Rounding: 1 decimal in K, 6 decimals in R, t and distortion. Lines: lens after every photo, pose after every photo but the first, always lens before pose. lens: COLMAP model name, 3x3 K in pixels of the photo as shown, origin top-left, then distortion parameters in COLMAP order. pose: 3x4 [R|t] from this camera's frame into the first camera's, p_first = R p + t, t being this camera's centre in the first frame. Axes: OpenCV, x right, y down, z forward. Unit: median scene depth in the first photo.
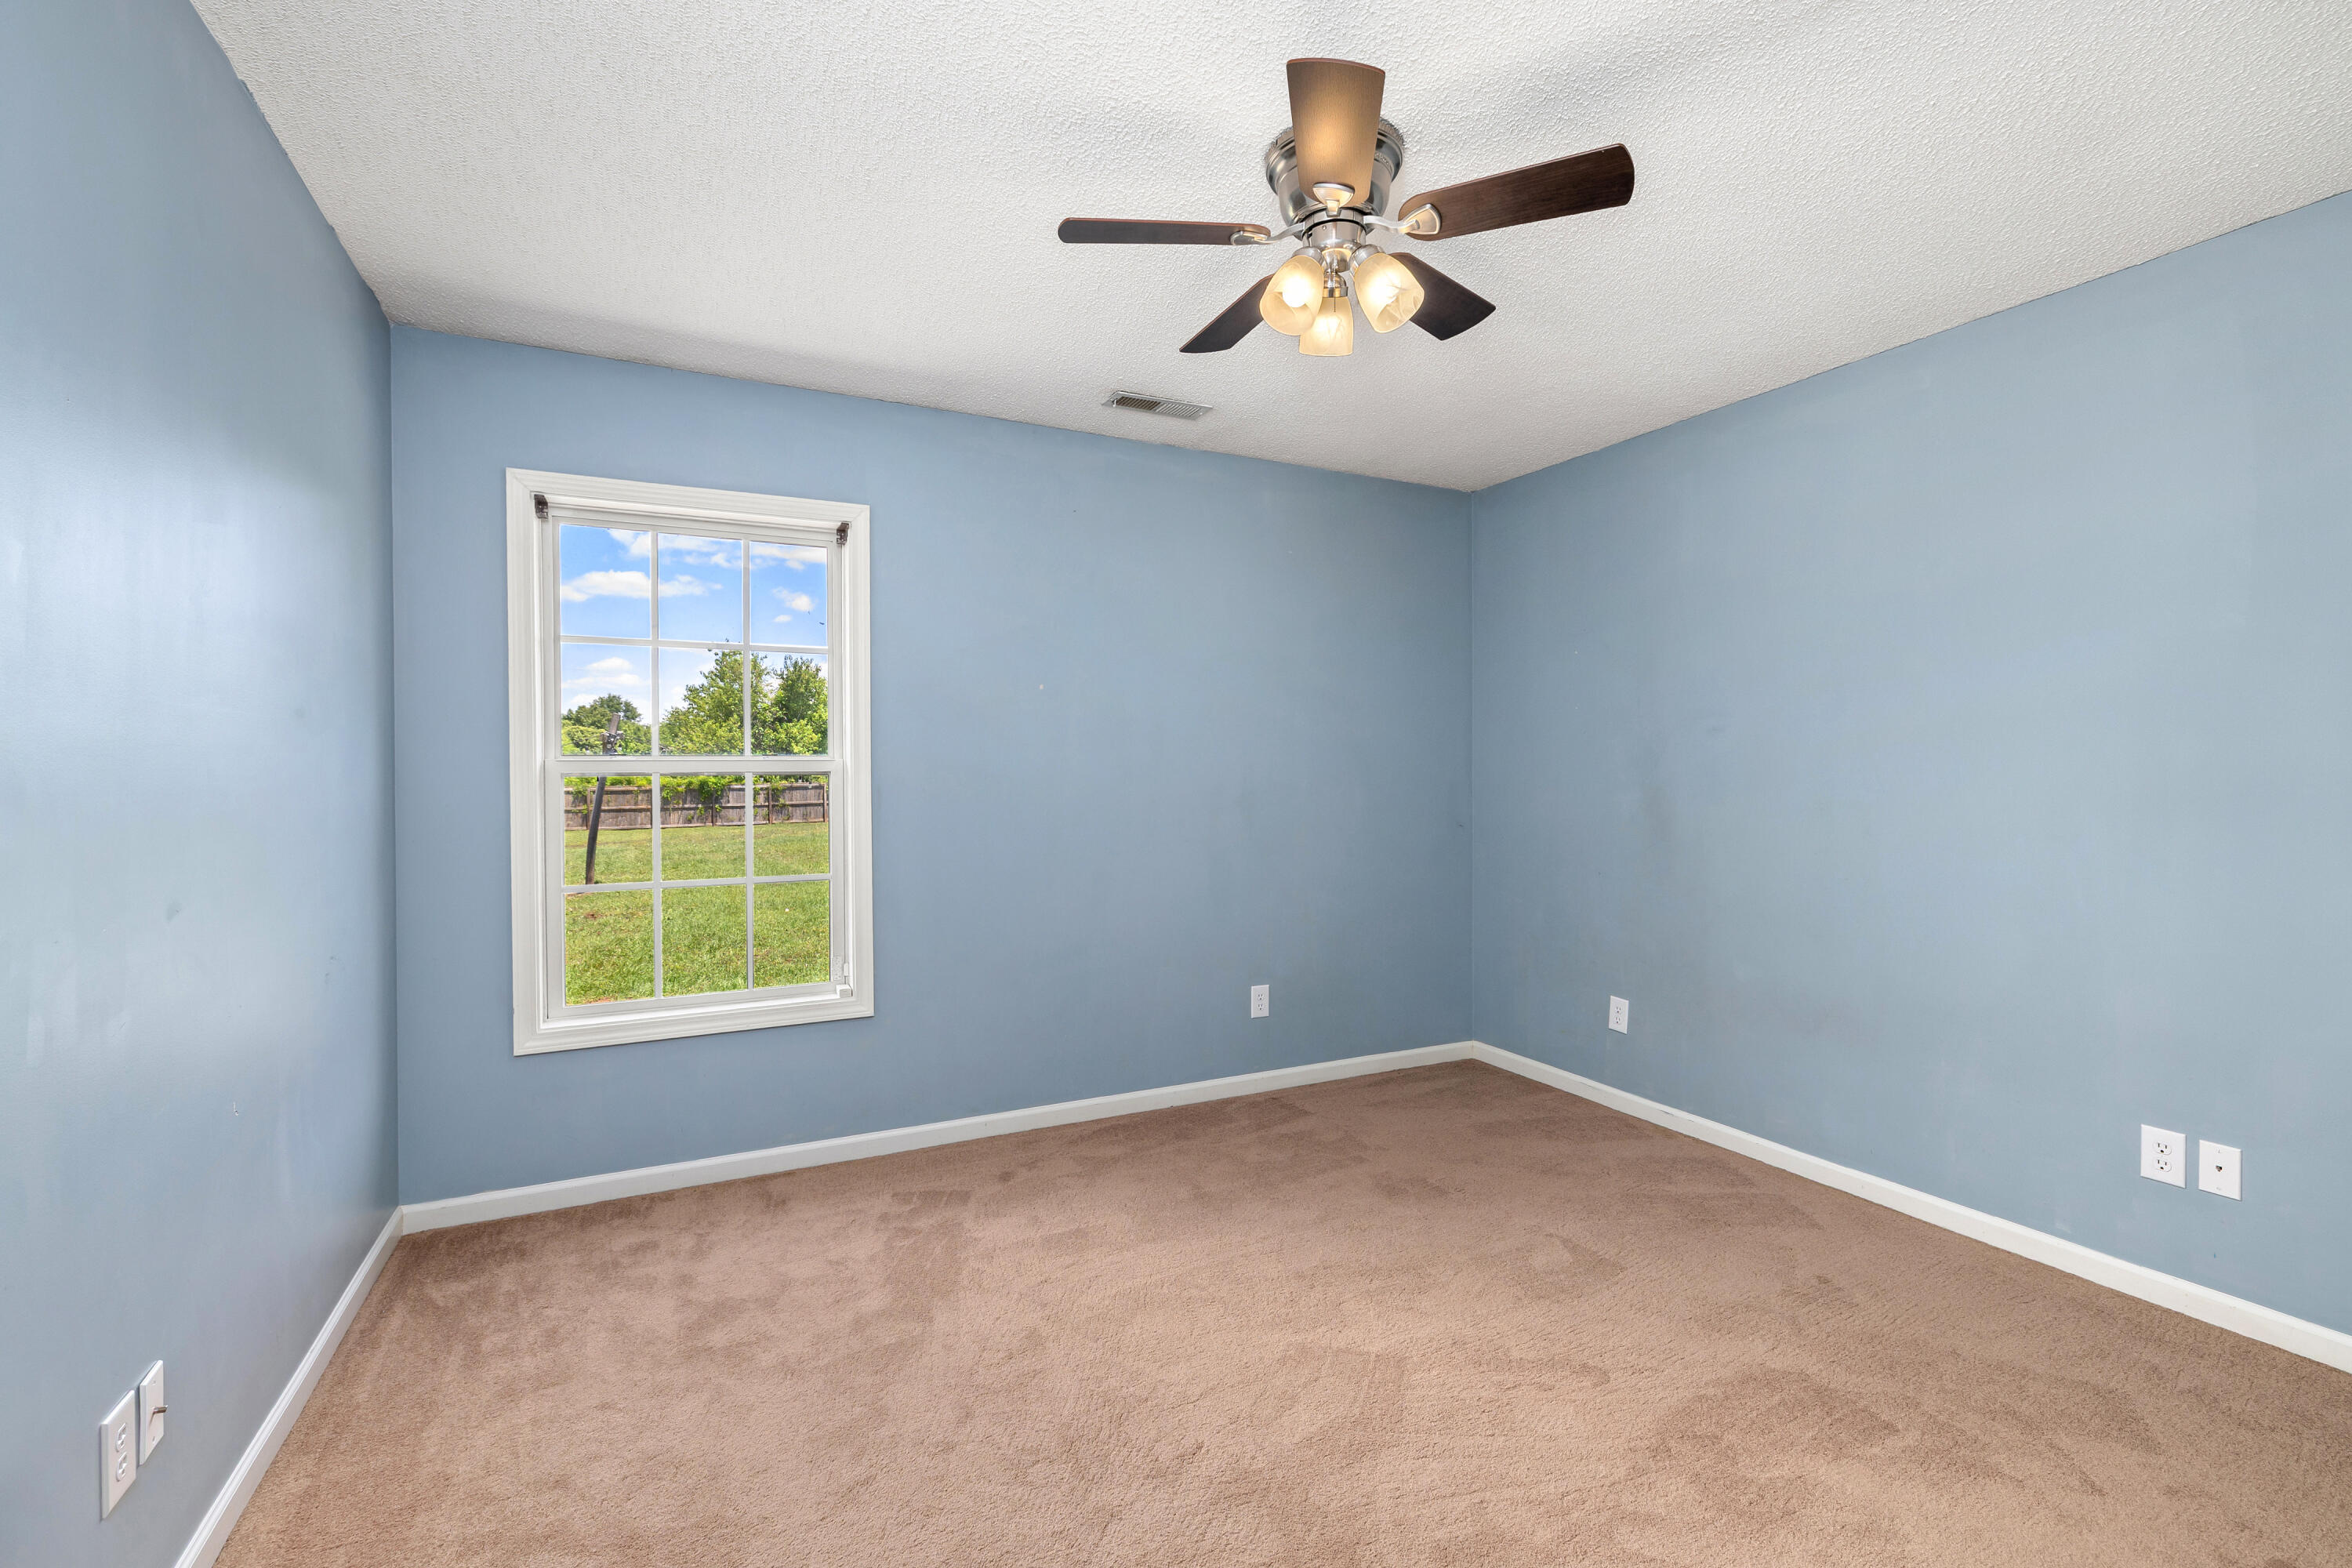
lens RADIAL K [[1006.3, 0, 1176.0], [0, 1006.3, 784.0], [0, 0, 1]] dist [-0.000432, 0.000090]
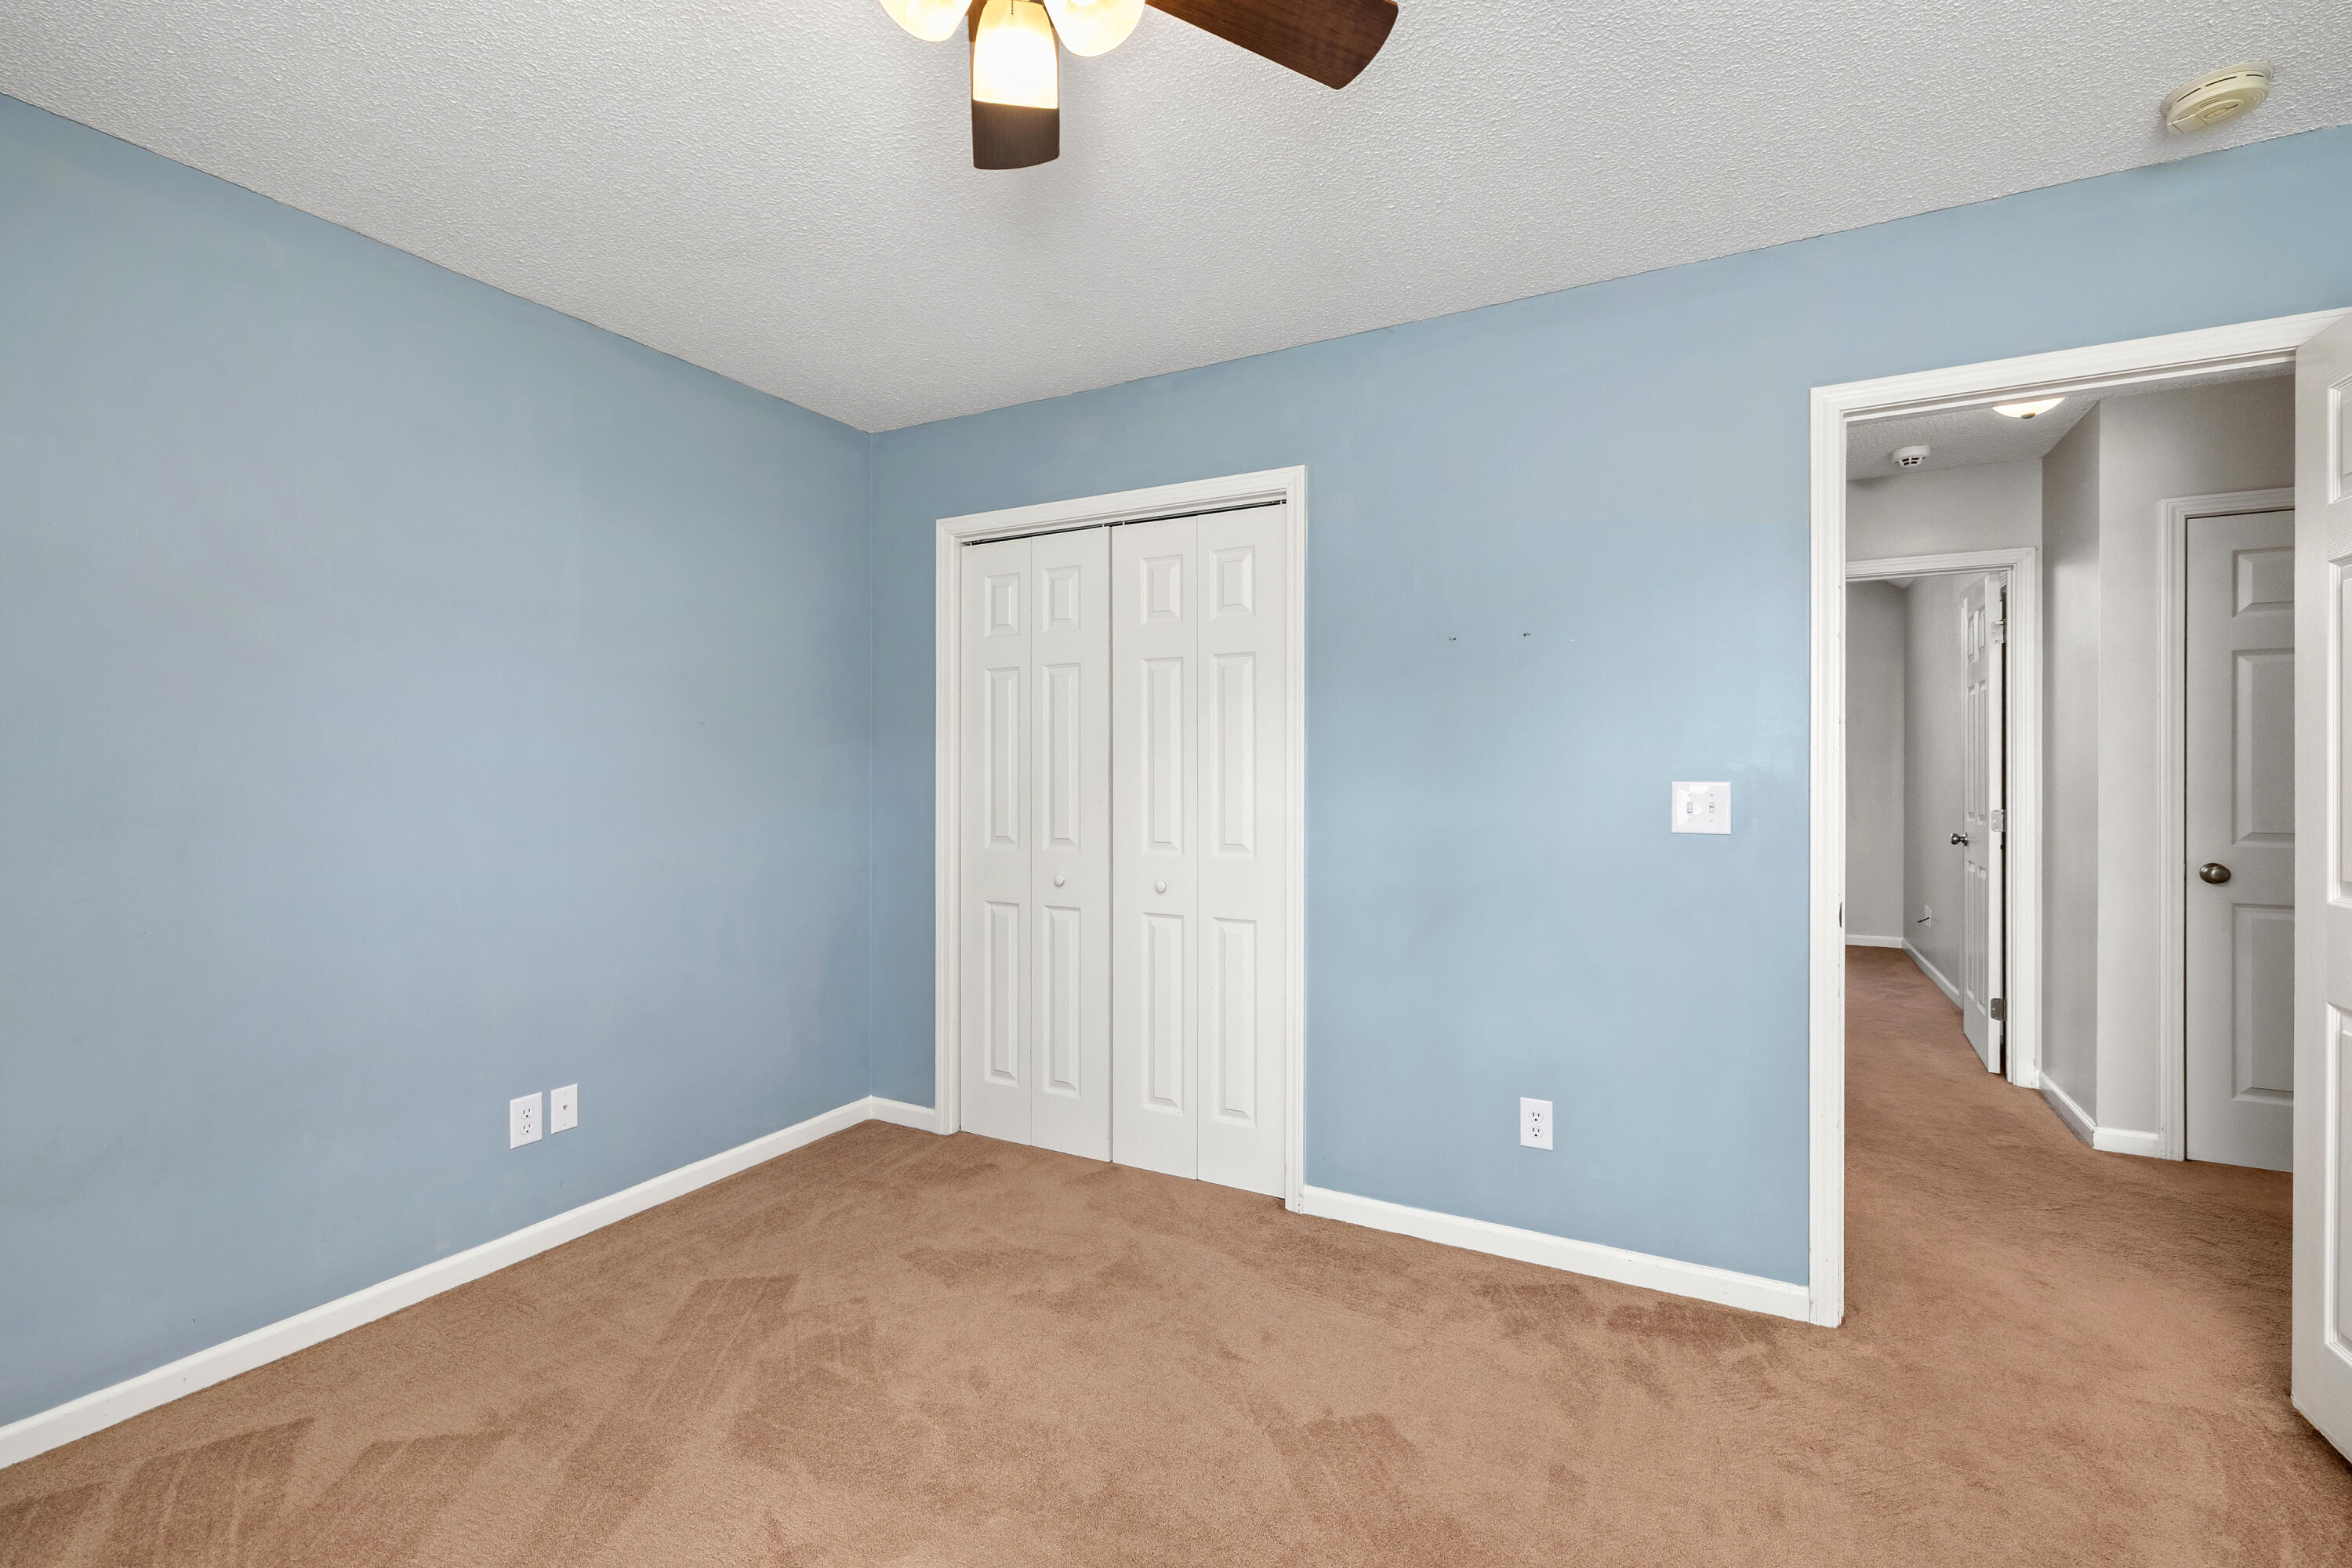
lens RADIAL K [[1006.3, 0, 1176.0], [0, 1006.3, 784.0], [0, 0, 1]] dist [-0.000432, 0.000090]
pose [[-0.587315, -0.001652, 0.809357, -0.318396], [0.009955, 0.999908, 0.009265, 0.002465], [-0.809297, 0.013499, -0.587244, 1.083663]]
